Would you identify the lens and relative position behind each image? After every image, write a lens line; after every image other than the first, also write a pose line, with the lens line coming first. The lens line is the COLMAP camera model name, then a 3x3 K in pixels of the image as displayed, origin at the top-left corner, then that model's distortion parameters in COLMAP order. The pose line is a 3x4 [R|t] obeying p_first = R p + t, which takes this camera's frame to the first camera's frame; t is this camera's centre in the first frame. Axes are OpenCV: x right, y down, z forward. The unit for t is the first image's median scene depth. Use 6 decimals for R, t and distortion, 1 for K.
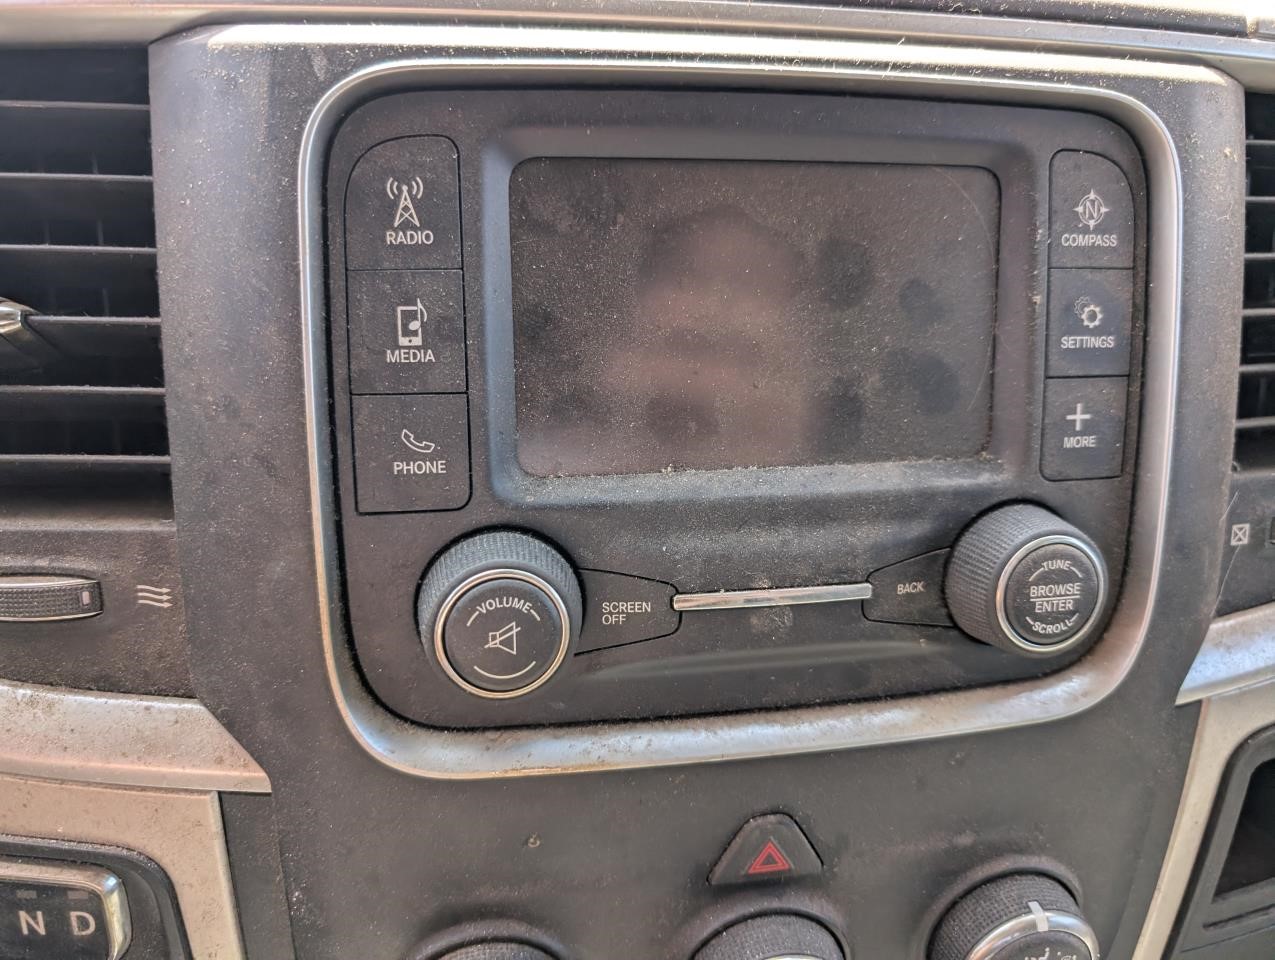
lens RADIAL K [[962.3, 0, 646.4], [0, 962.3, 479.7], [0, 0, 1]] dist [-0.015684, 0.011668]
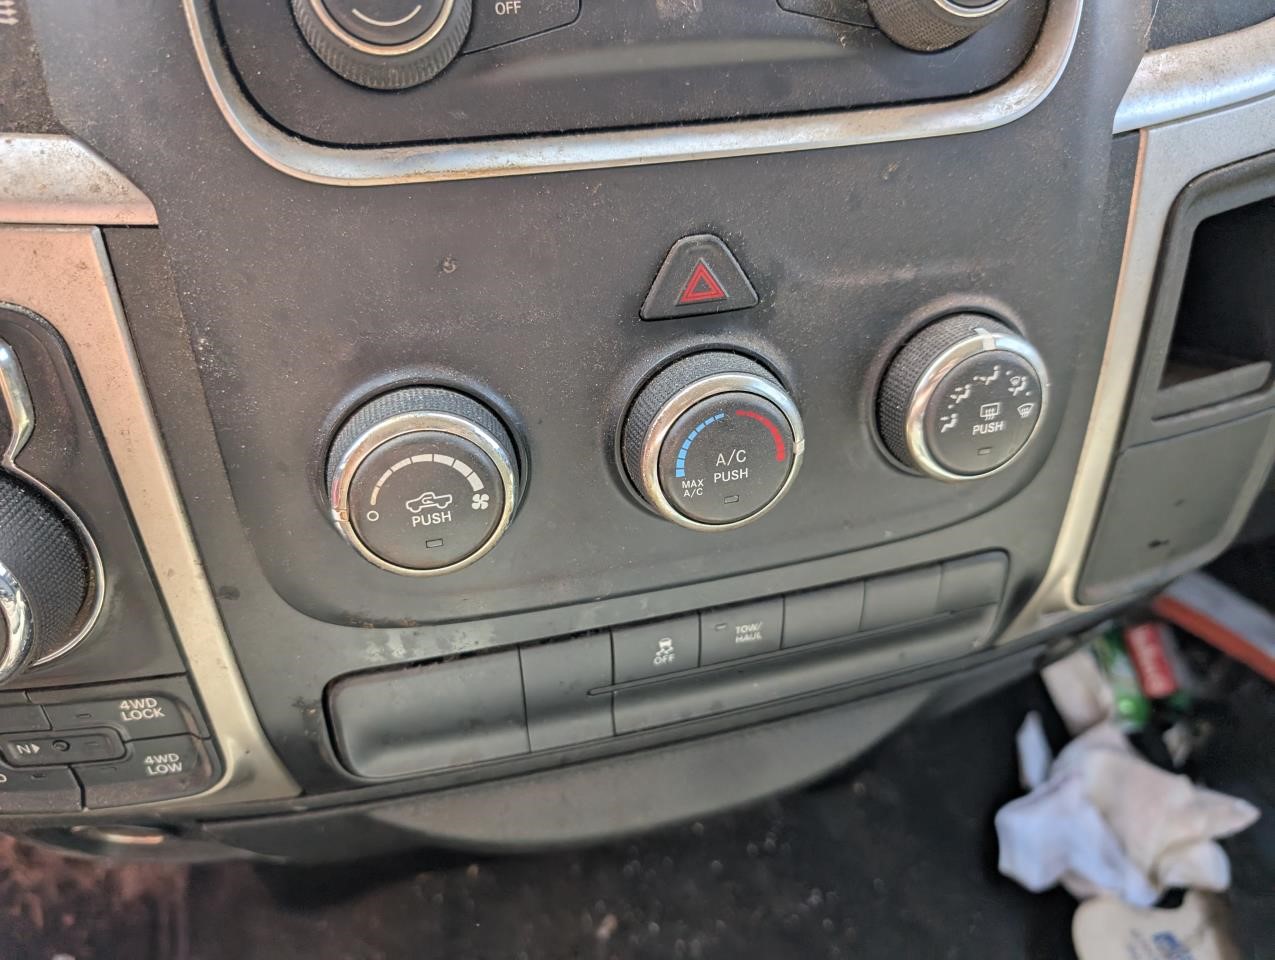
lens RADIAL K [[962.3, 0, 628.7], [0, 962.3, 476.5], [0, 0, 1]] dist [-0.015684, 0.011668]
pose [[0.994732, -0.098725, 0.027607, 0.010769], [0.095793, 0.991084, 0.092604, 0.490690], [-0.036503, -0.089471, 0.995320, 0.036995]]
